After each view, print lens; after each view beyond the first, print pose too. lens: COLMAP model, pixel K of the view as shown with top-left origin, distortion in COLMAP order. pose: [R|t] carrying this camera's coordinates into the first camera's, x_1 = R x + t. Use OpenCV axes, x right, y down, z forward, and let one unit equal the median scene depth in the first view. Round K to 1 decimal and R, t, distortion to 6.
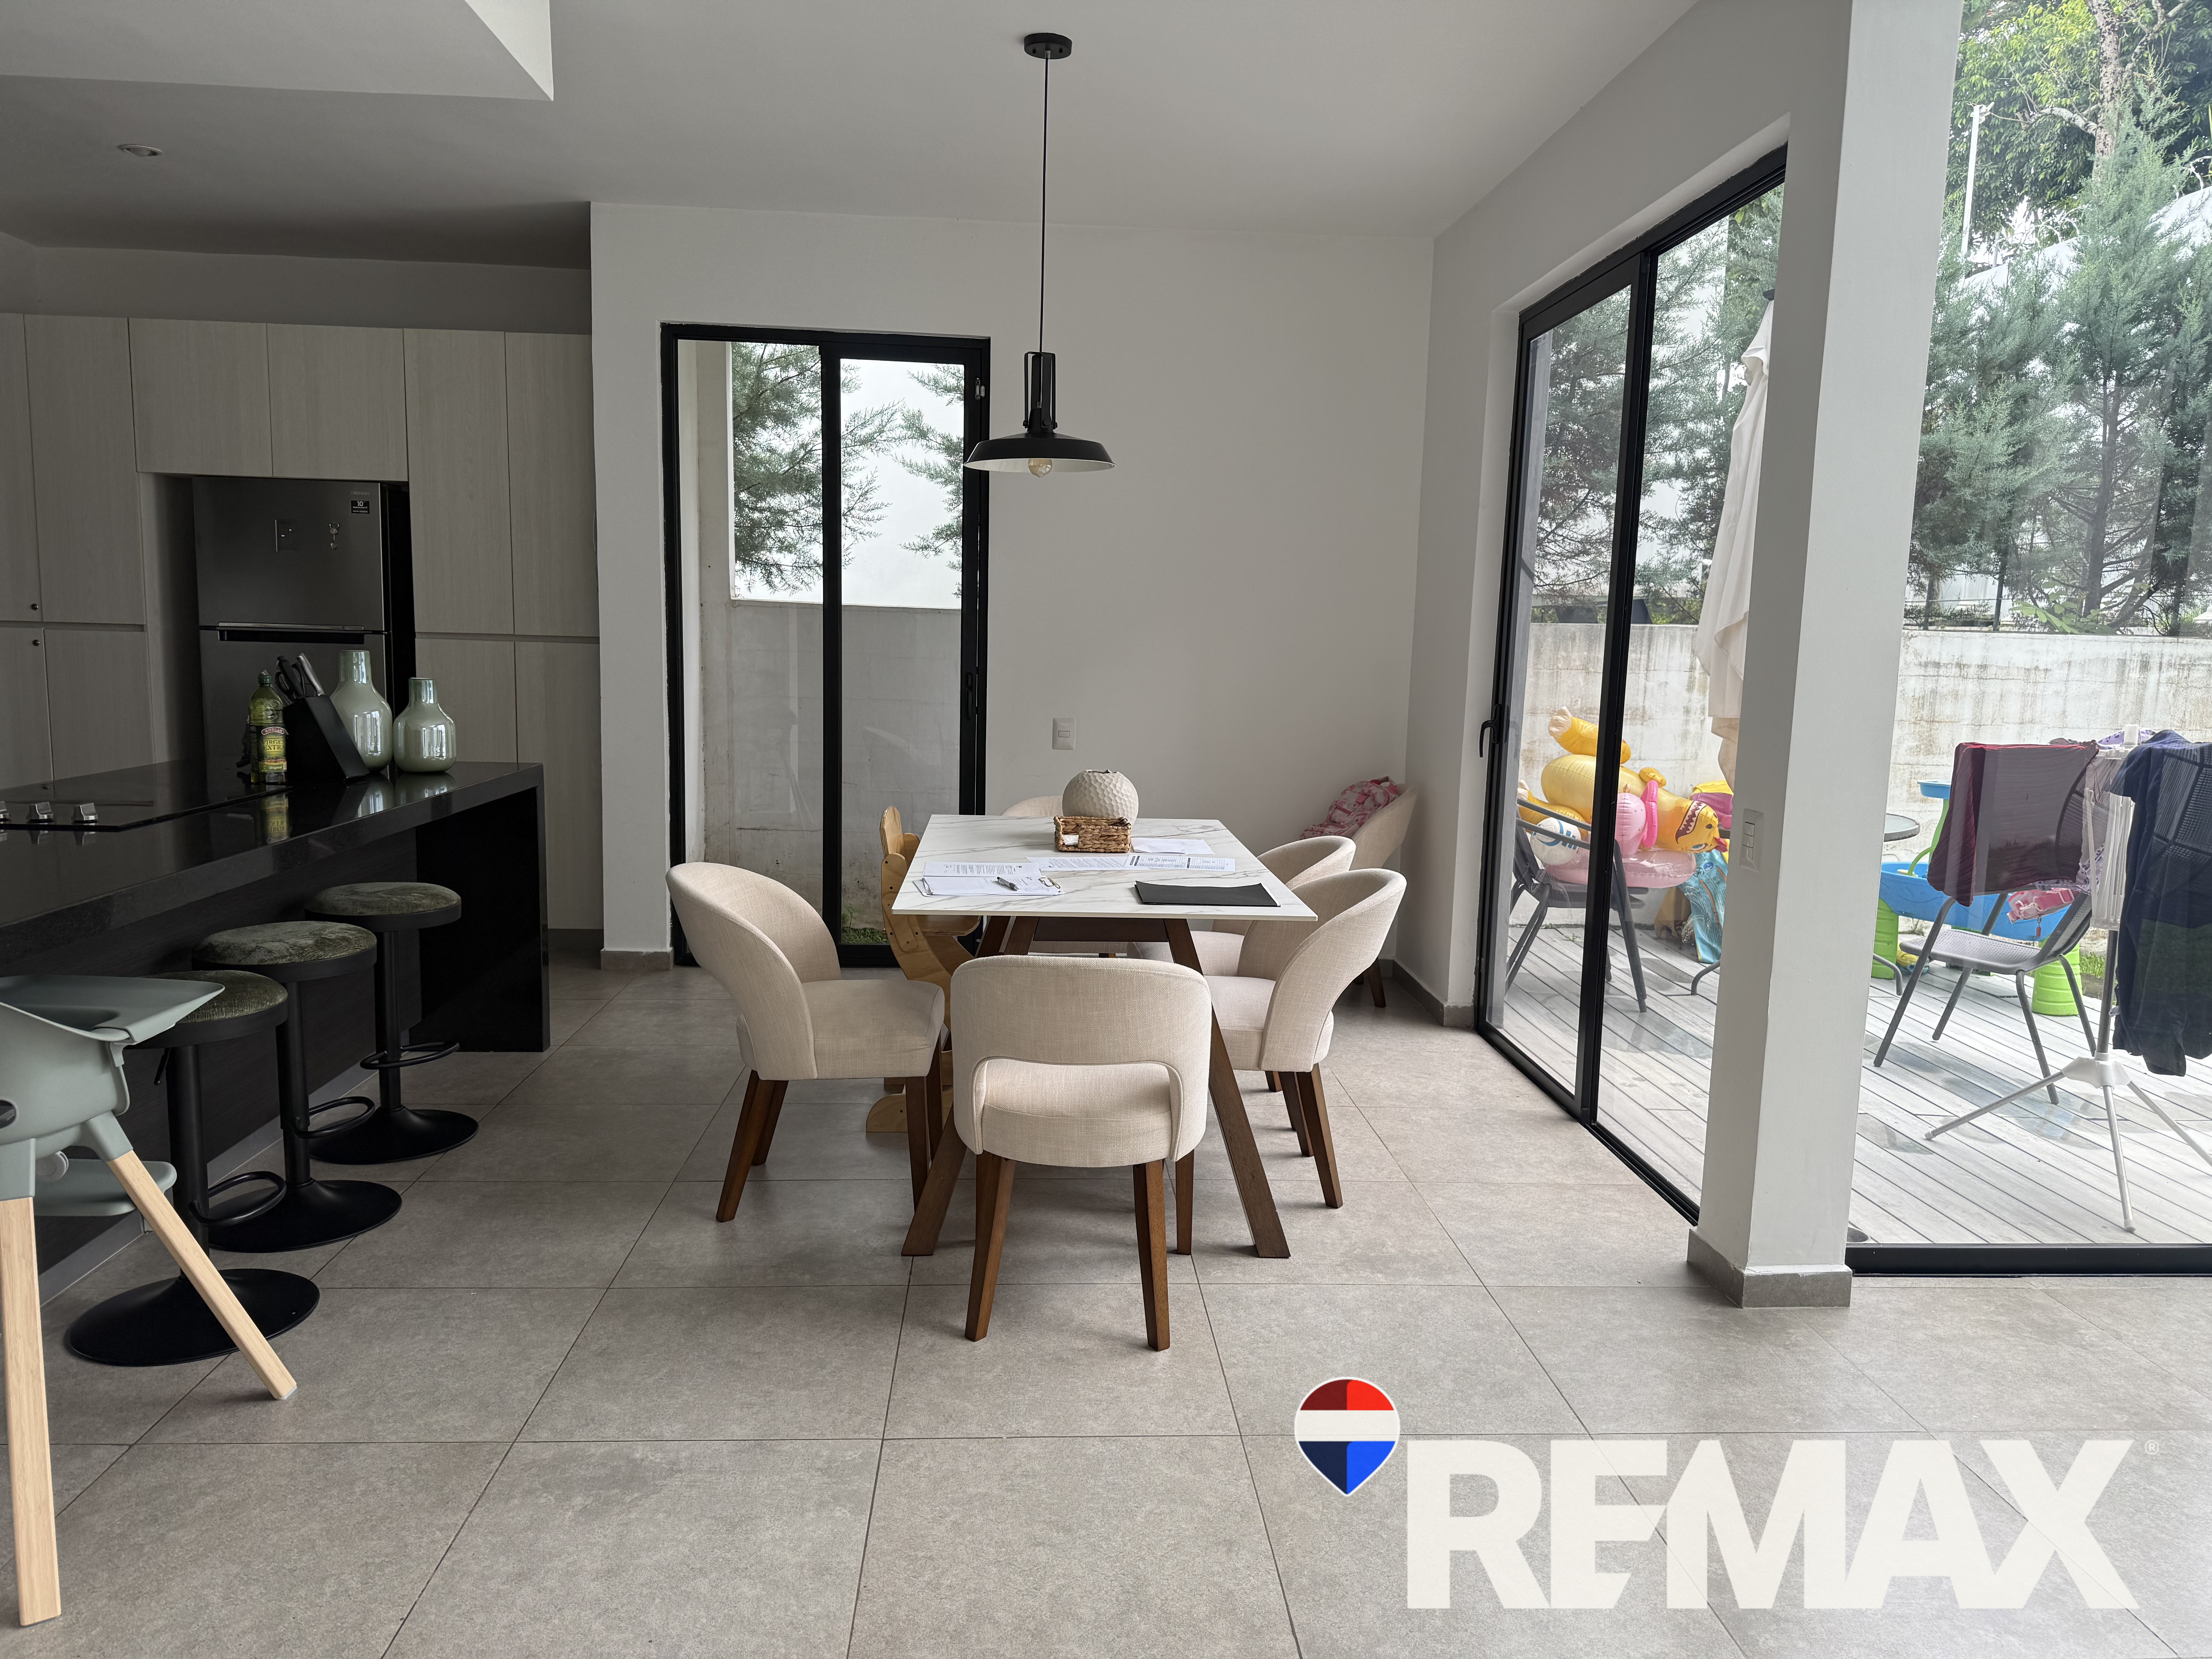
lens RADIAL K [[1551.3, 0, 1112.2], [0, 1551.3, 840.0], [0, 0, 1]] dist [0.000621, -0.004018]
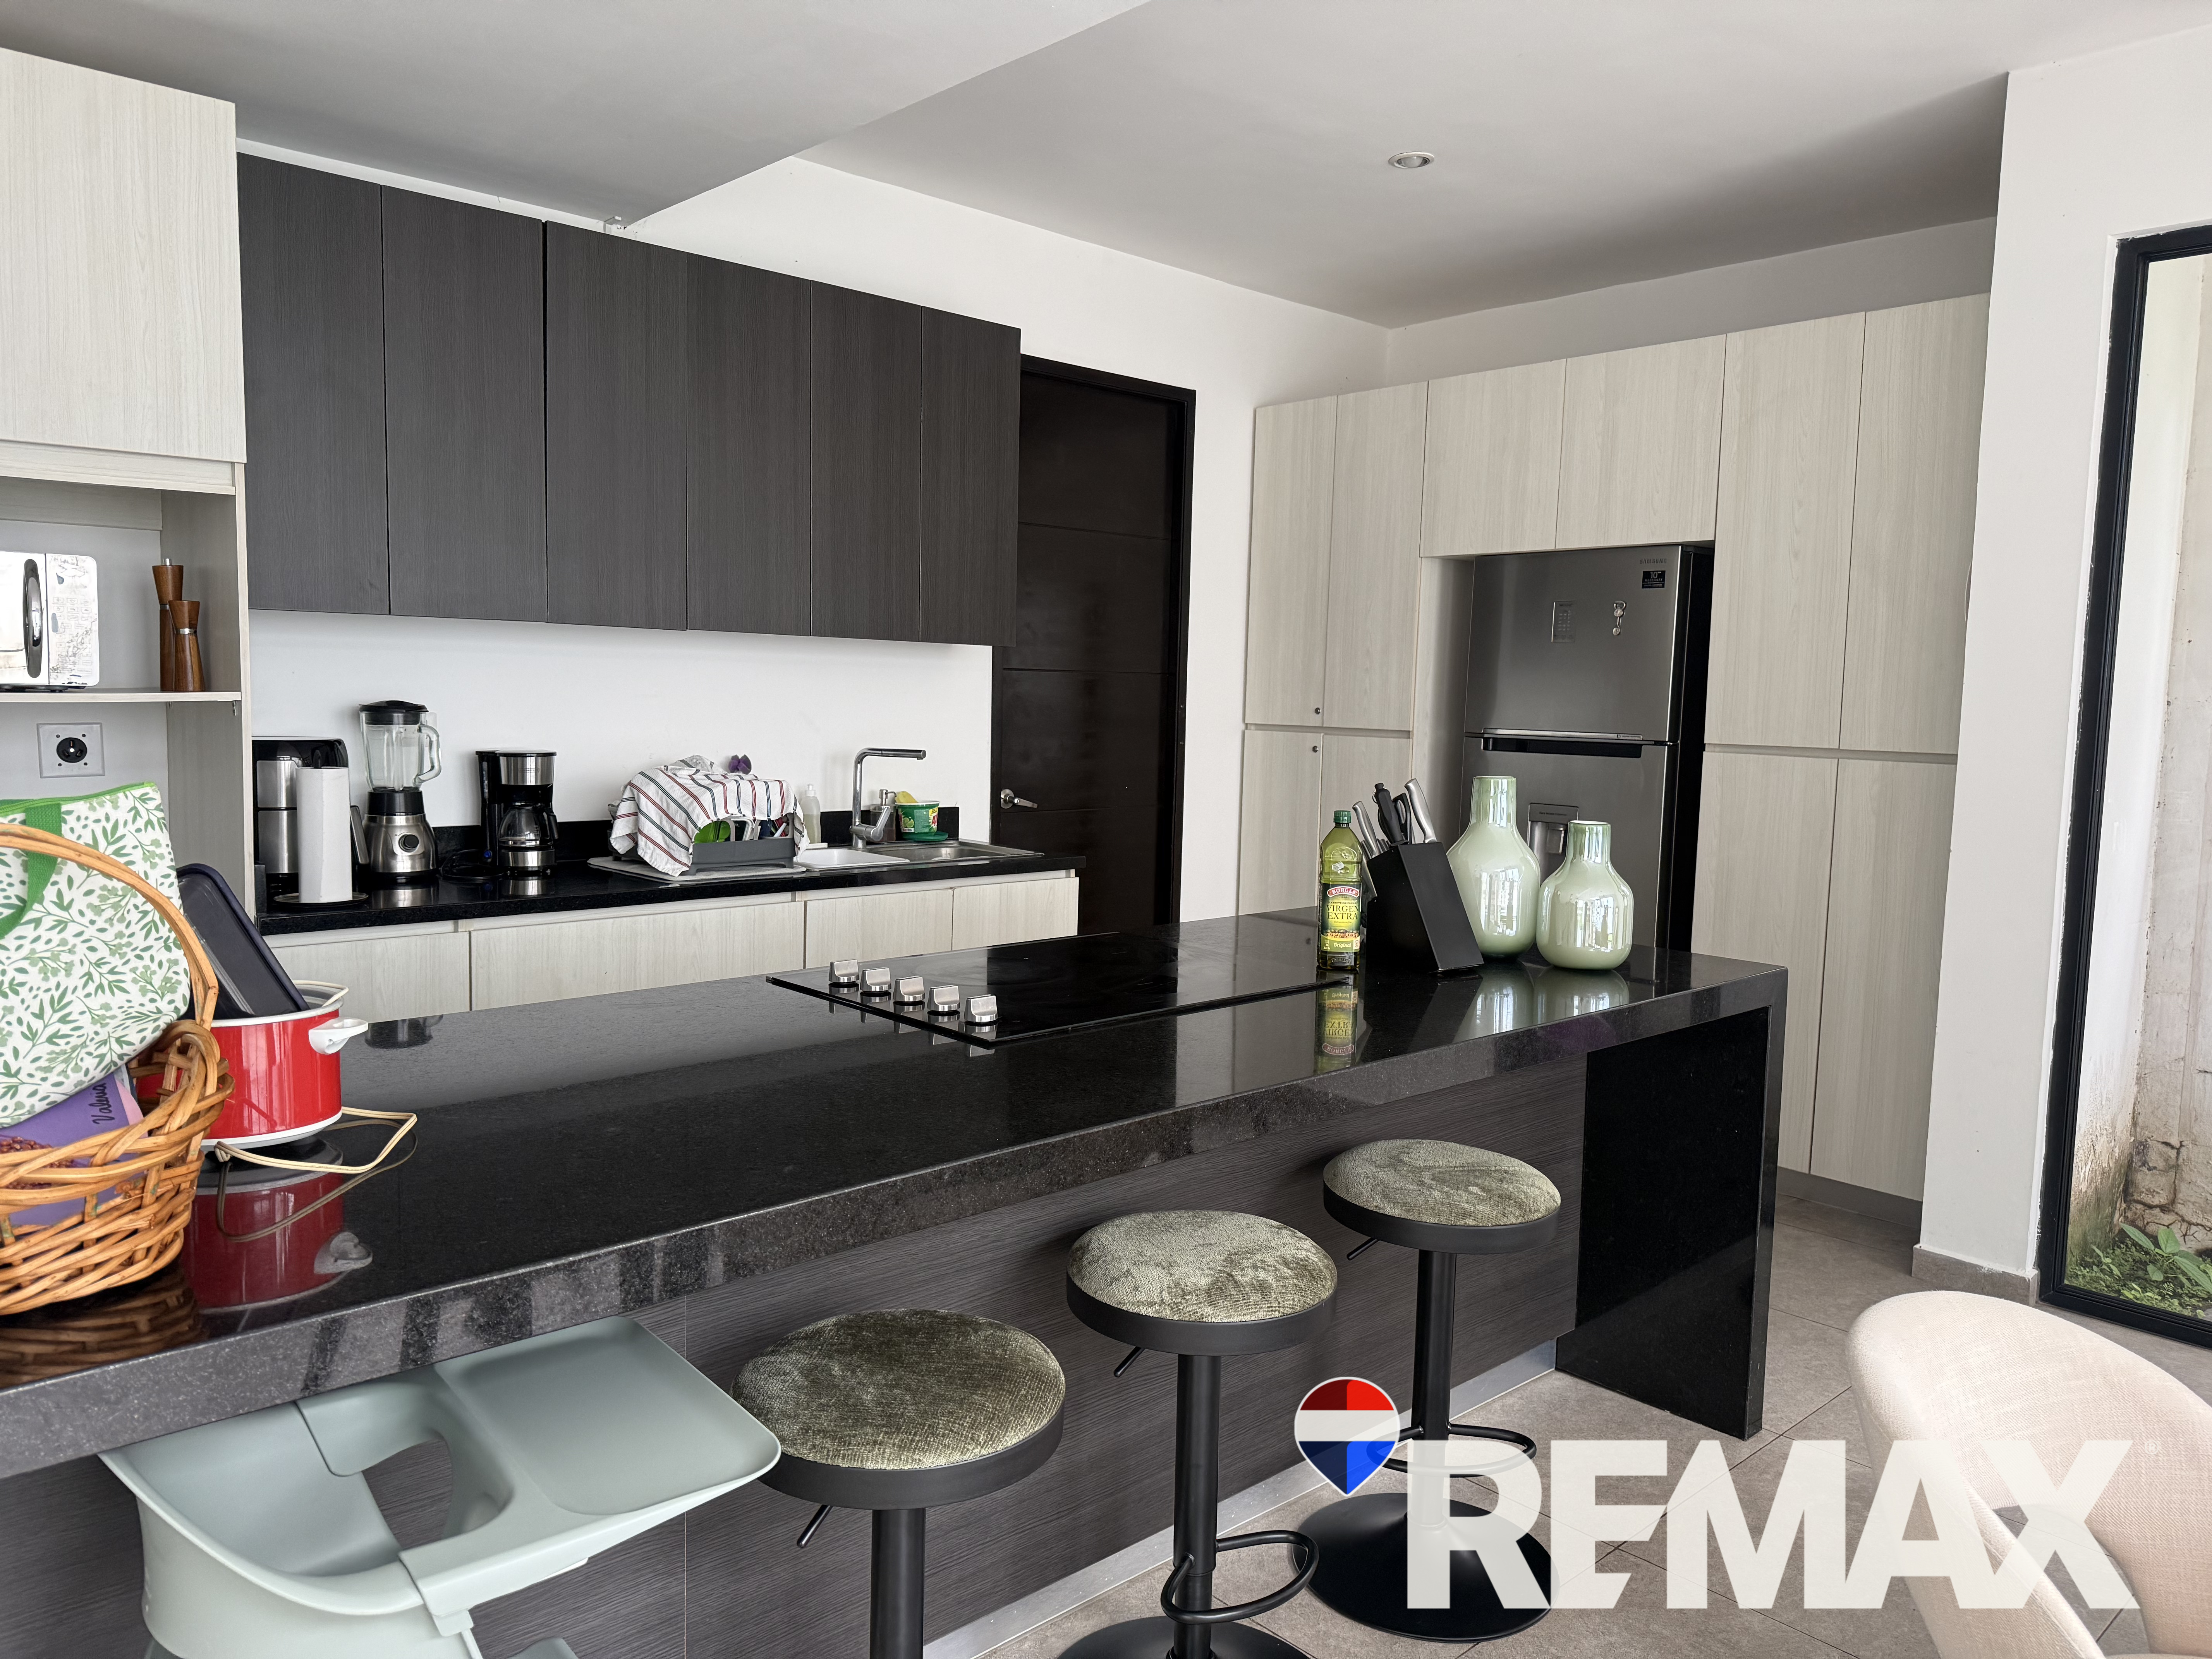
lens RADIAL K [[1551.3, 0, 1112.2], [0, 1551.3, 840.0], [0, 0, 1]] dist [0.000621, -0.004018]
pose [[0.636709, 0.061036, -0.768685, -0.062282], [-0.112614, 0.993535, -0.014390, -0.048680], [0.762836, 0.095727, 0.639466, 0.336089]]
